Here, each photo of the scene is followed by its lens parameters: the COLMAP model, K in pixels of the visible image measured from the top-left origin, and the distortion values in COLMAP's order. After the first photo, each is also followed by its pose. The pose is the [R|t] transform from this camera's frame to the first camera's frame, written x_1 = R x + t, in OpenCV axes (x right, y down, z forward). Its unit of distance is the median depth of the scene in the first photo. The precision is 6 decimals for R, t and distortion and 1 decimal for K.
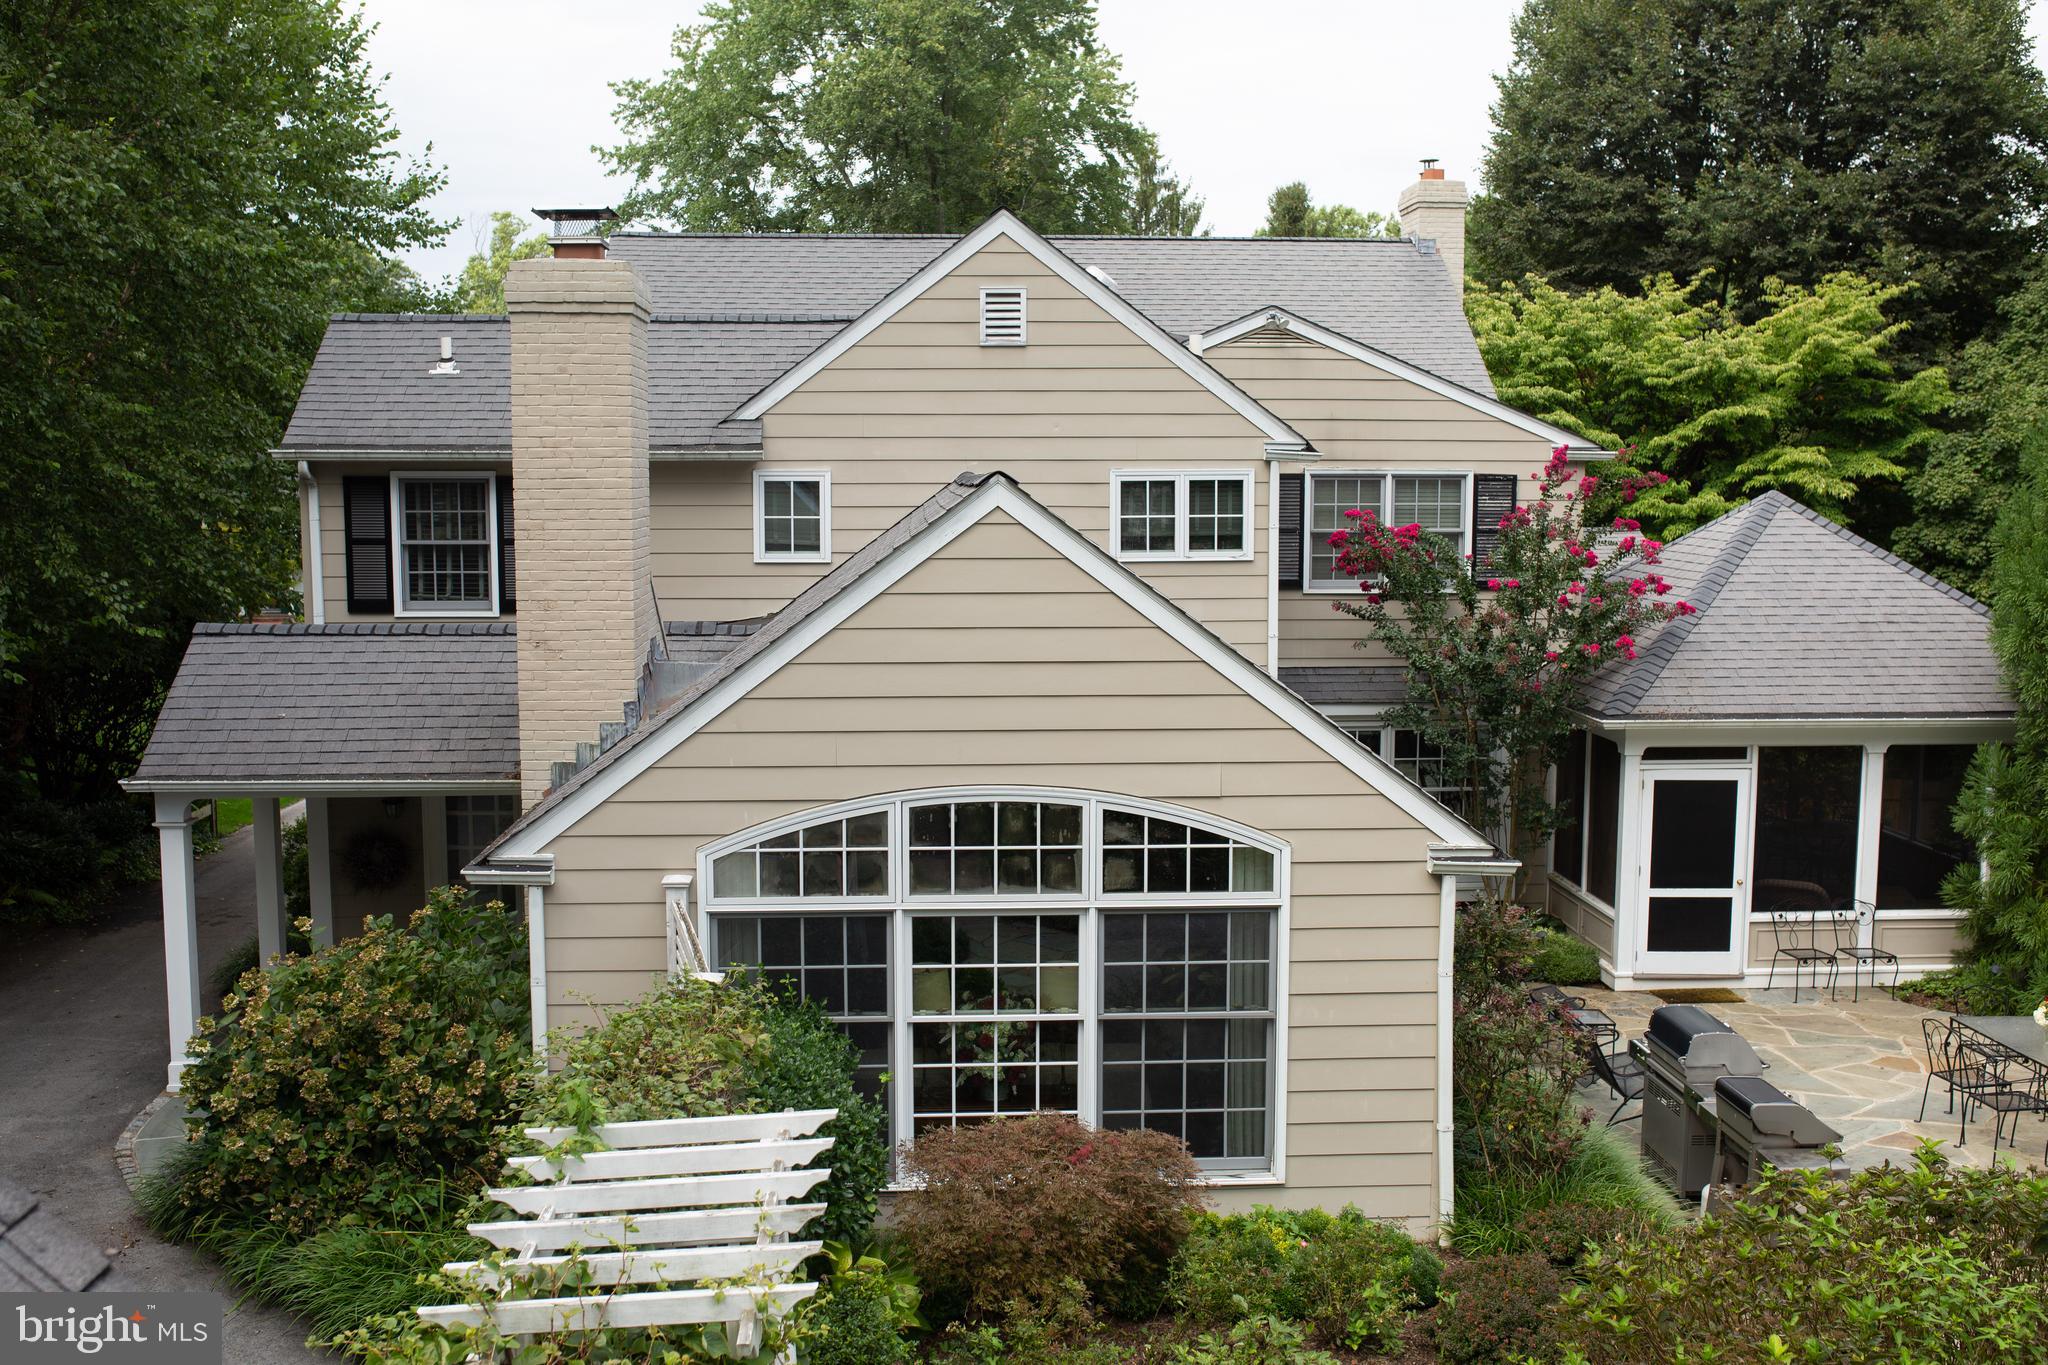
lens RADIAL K [[1934.5, 0, 1023.9], [0, 1934.5, 684.7], [0, 0, 1]] dist [-0.027874, 0.000000]
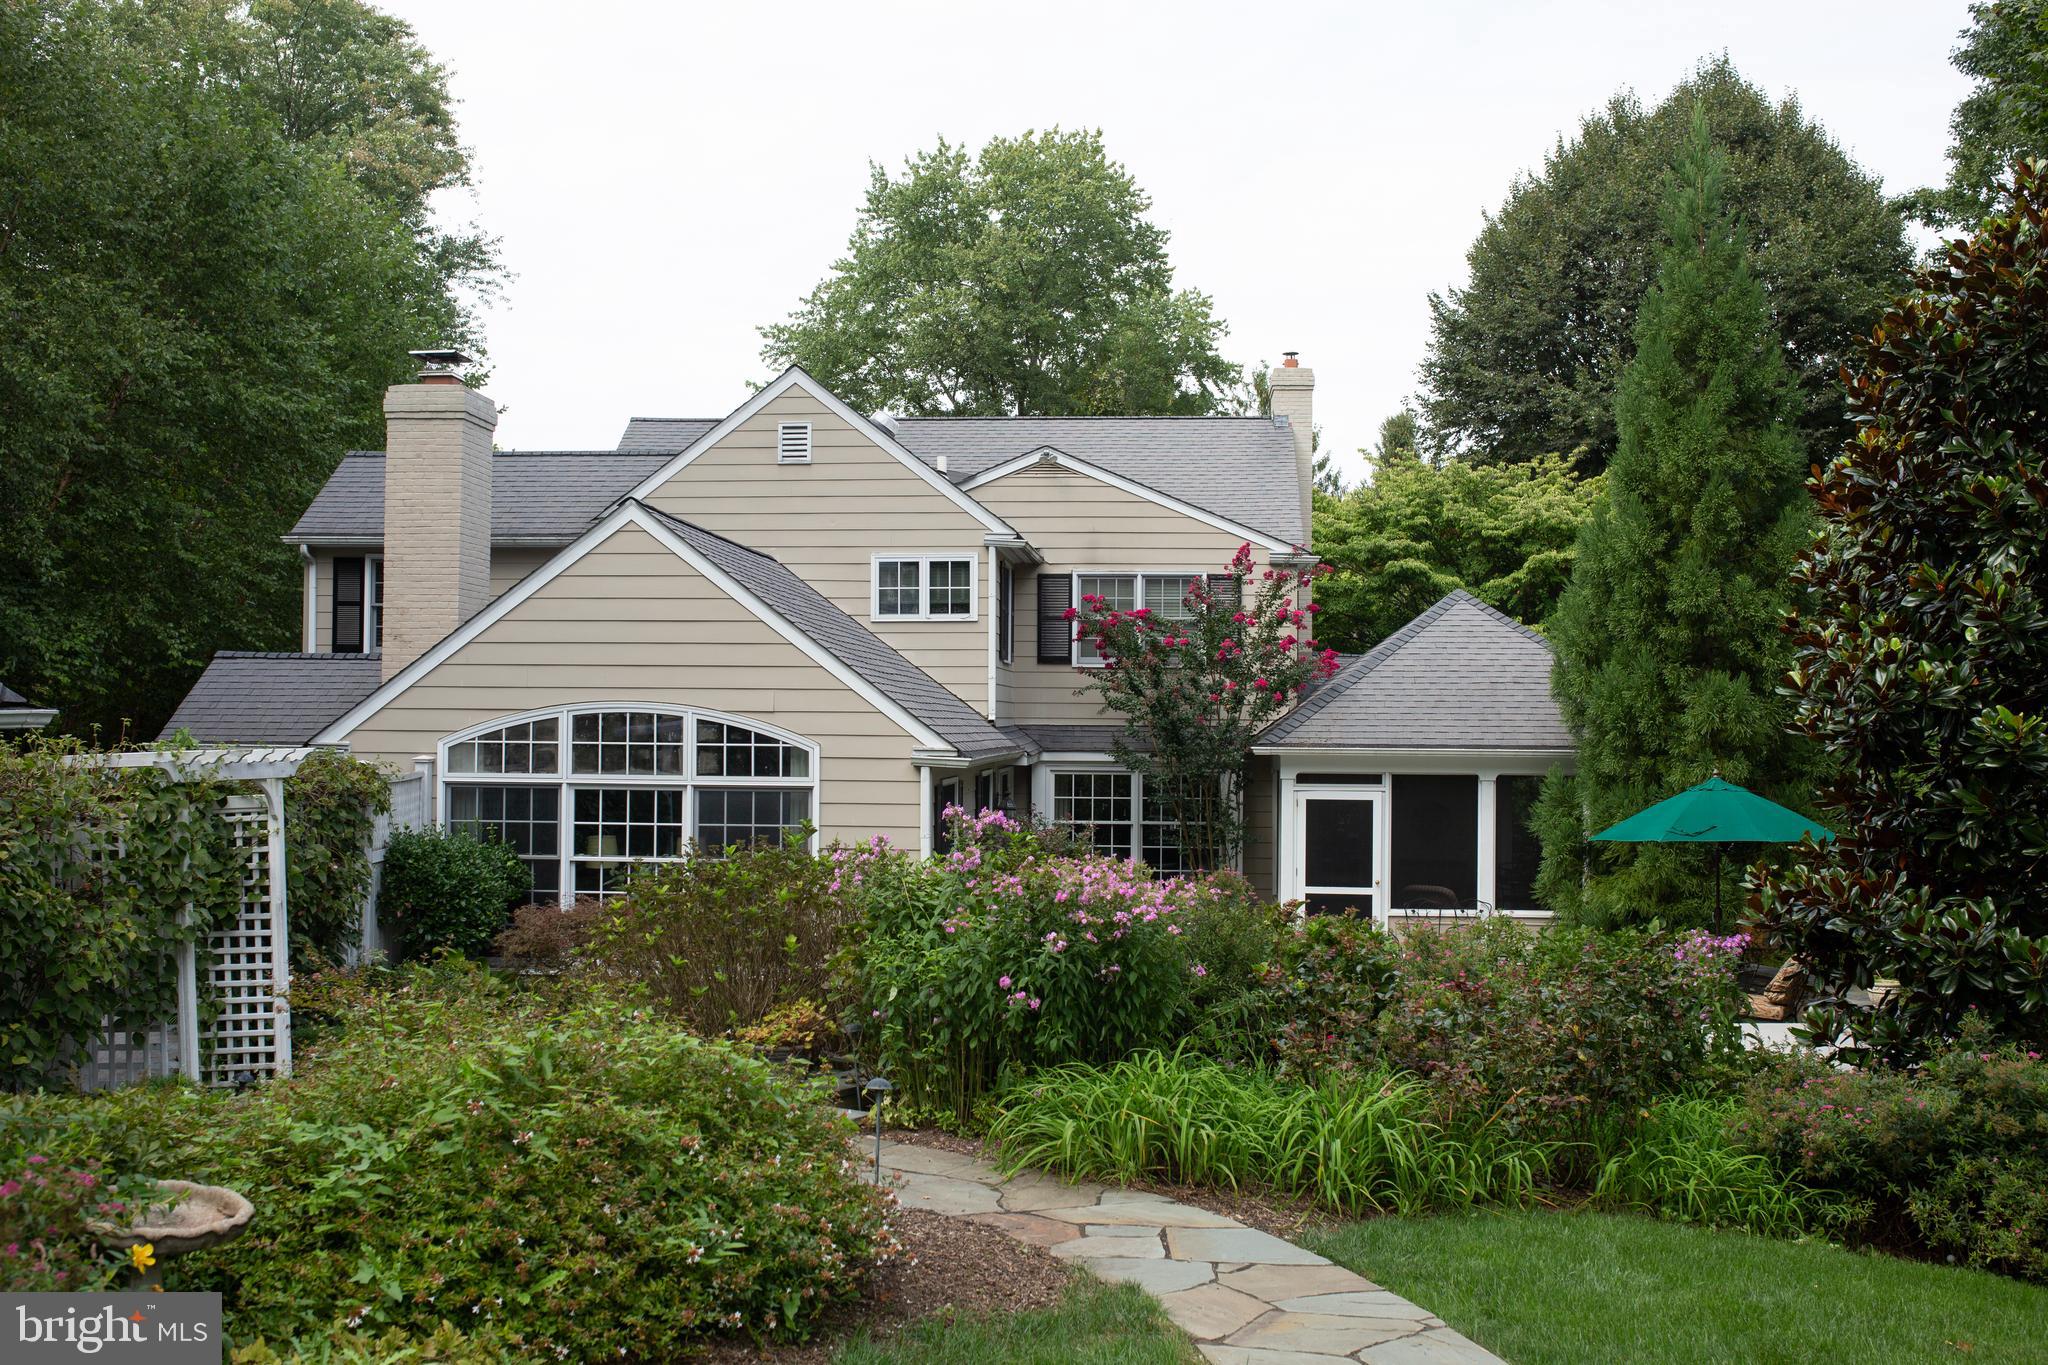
lens RADIAL K [[1934.5, 0, 1015.5], [0, 1934.5, 679.5], [0, 0, 1]] dist [-0.027874, 0.000000]
pose [[0.990571, 0.005546, -0.136890, 0.340694], [-0.023523, 0.991228, -0.130054, 0.154710], [0.134968, 0.132048, 0.982012, -0.314652]]
